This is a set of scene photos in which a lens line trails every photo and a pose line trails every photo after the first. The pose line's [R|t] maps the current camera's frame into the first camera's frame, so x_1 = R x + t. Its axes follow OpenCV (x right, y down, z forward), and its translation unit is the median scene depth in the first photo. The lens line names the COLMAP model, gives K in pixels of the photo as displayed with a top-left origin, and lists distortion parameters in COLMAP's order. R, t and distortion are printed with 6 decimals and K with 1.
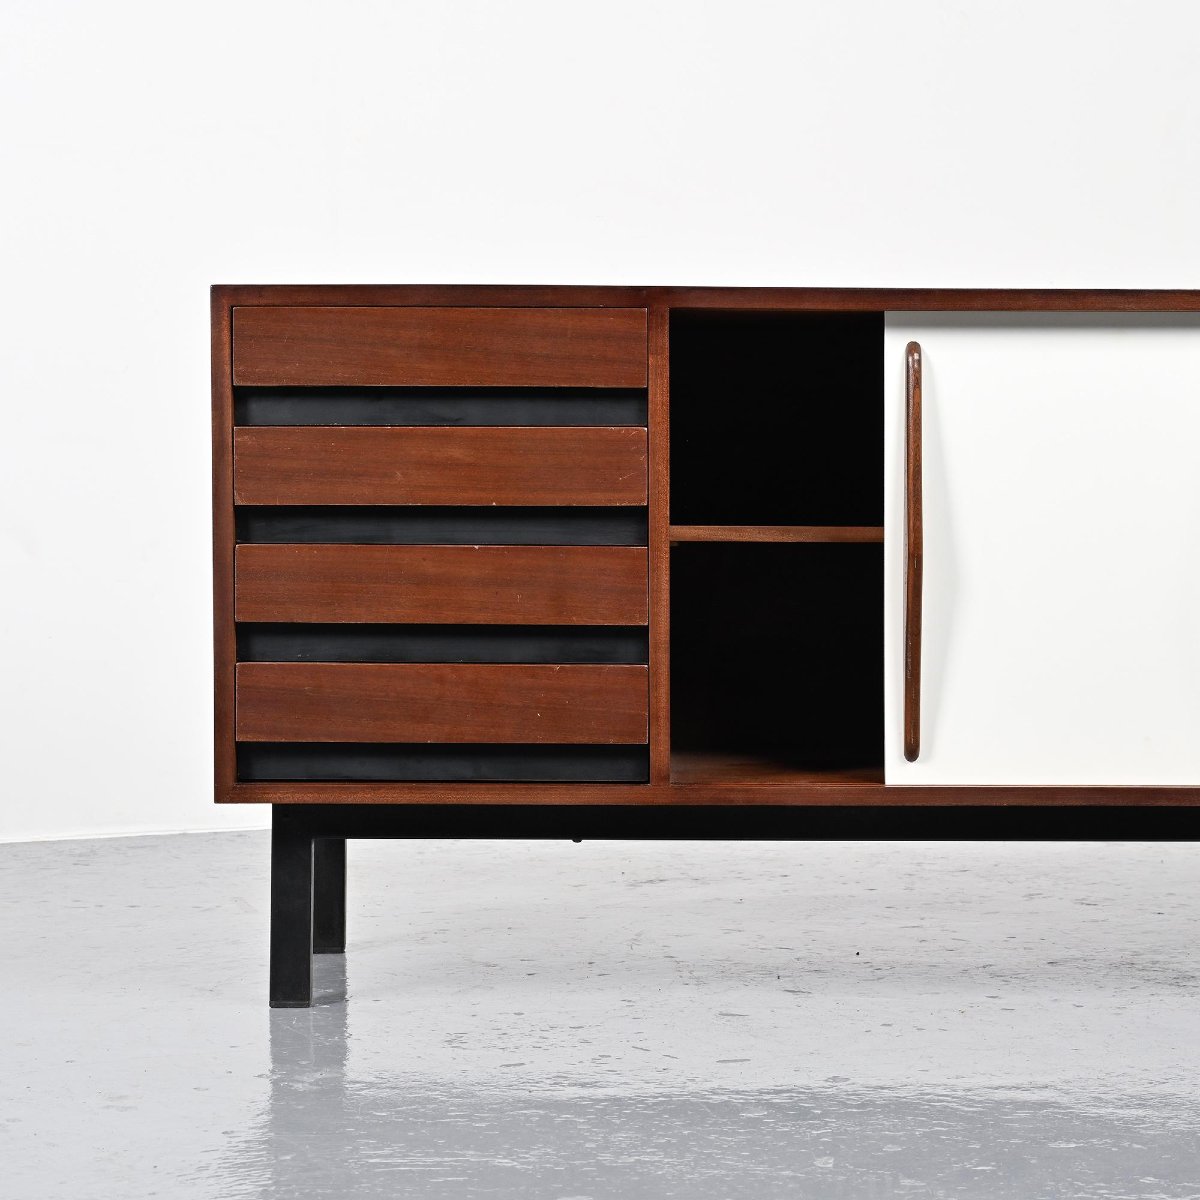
lens RADIAL K [[3850.1, 0, 600.0], [0, 3850.1, 600.0], [0, 0, 1]] dist [-0.061008, 0.038767]
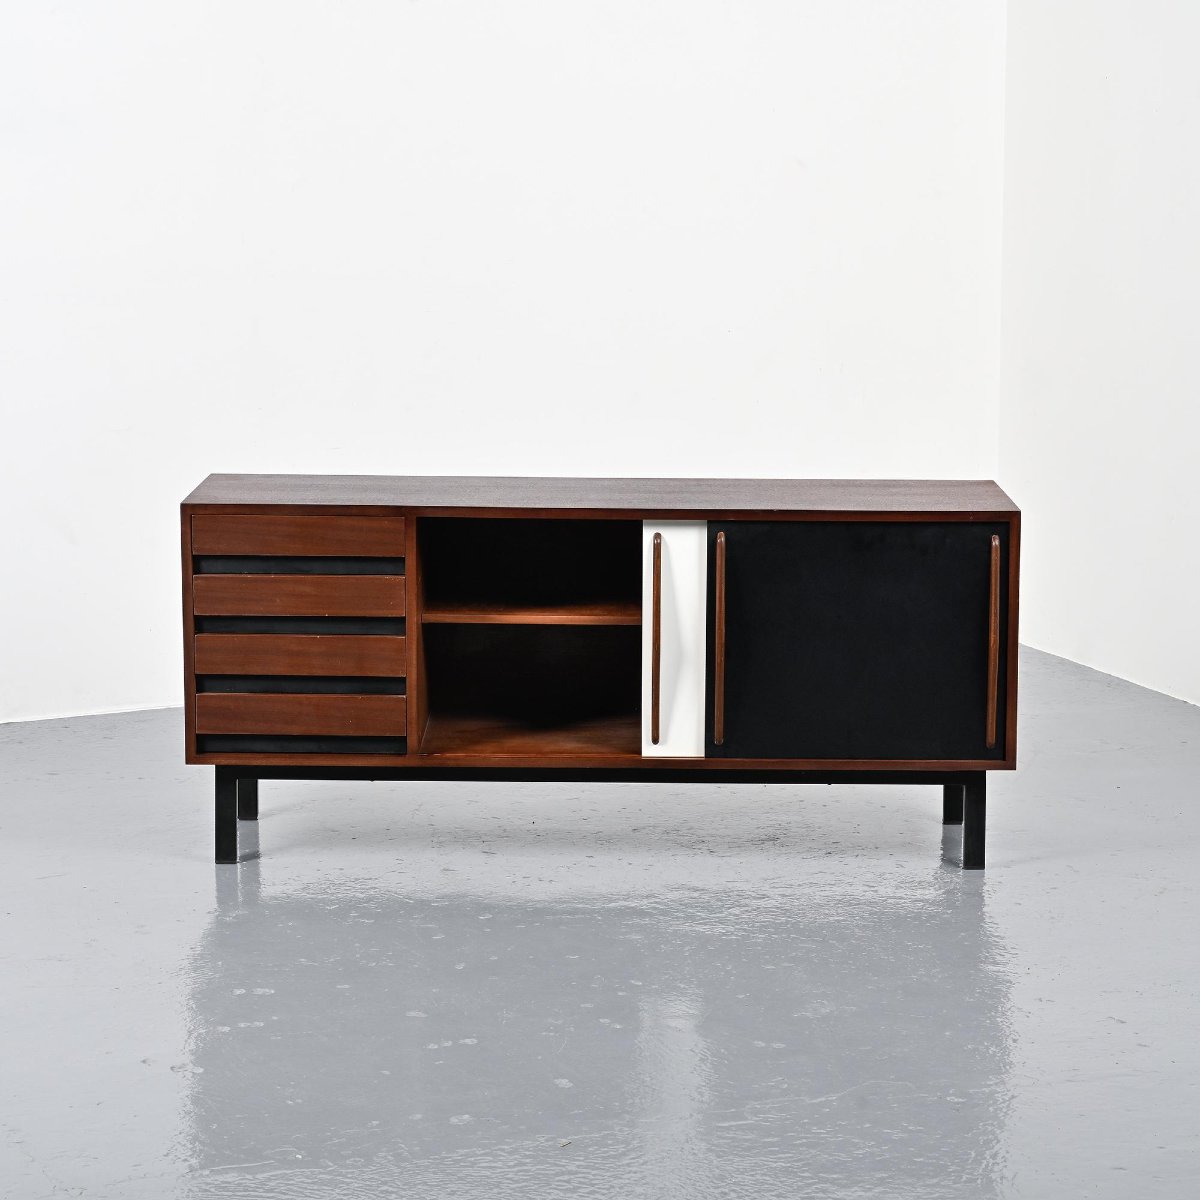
lens RADIAL K [[3850.1, 0, 600.0], [0, 3850.1, 600.0], [0, 0, 1]] dist [-0.061008, 0.038767]
pose [[0.999986, 0.001131, 0.005185, 0.100838], [-0.001698, 0.993853, 0.110694, -0.248555], [-0.005028, -0.110701, 0.993841, -0.940379]]
